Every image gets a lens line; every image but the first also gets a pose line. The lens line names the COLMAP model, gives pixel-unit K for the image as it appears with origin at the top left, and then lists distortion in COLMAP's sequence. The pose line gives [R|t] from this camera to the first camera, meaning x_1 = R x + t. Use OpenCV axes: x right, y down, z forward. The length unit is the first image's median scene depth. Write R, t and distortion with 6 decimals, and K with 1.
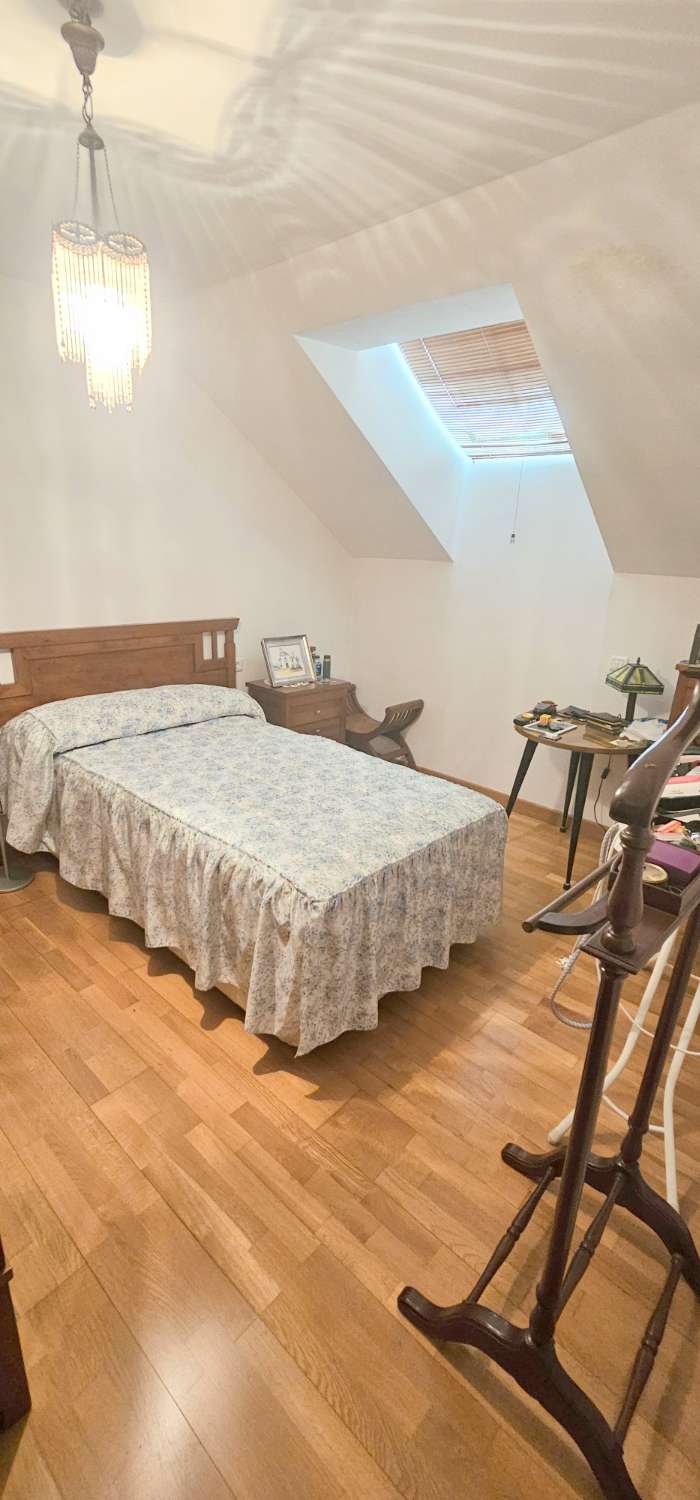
lens RADIAL K [[616.7, 0, 339.2], [0, 616.7, 754.9], [0, 0, 1]] dist [-0.004288, 0.000827]
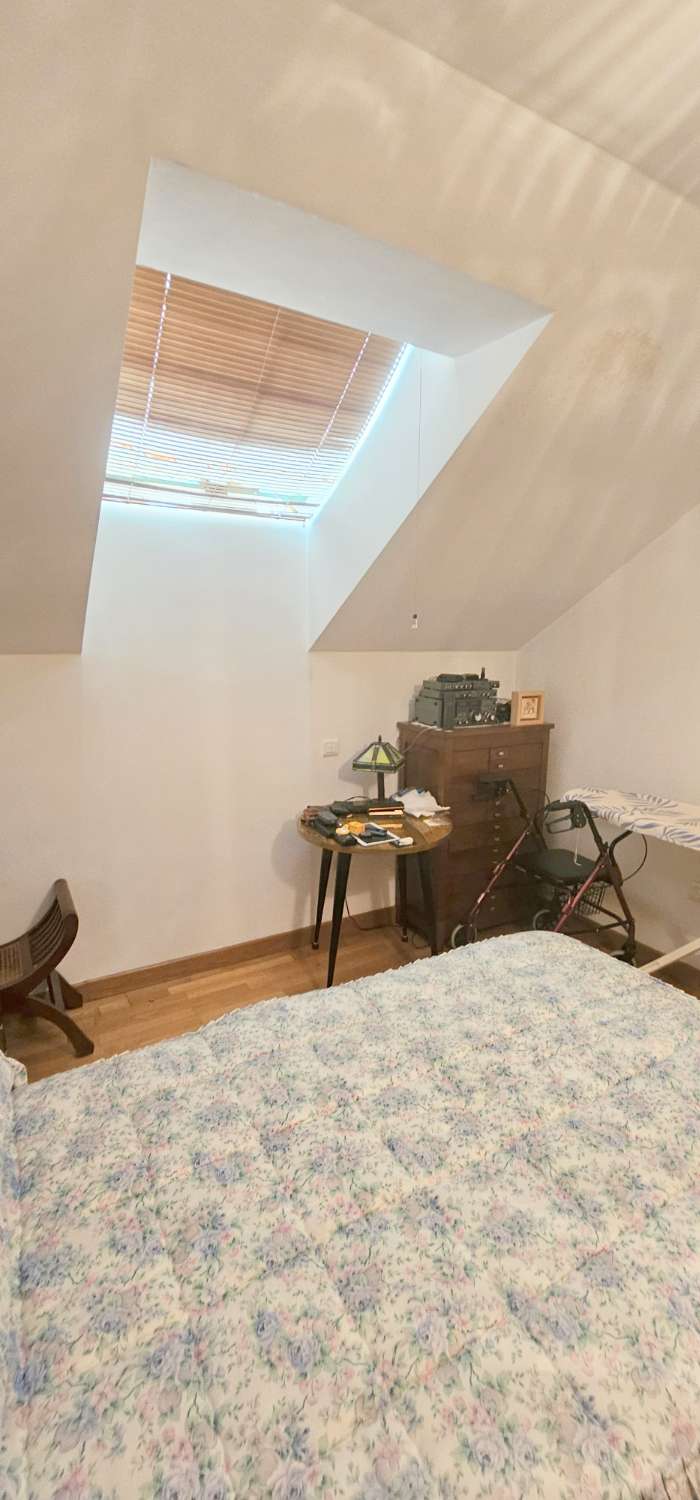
lens RADIAL K [[616.7, 0, 343.9], [0, 616.7, 752.5], [0, 0, 1]] dist [-0.004288, 0.000827]
pose [[0.311086, -0.217869, 0.925072, -0.447406], [0.314622, 0.942093, 0.116075, -0.273142], [-0.896794, 0.254938, 0.361618, 0.737777]]
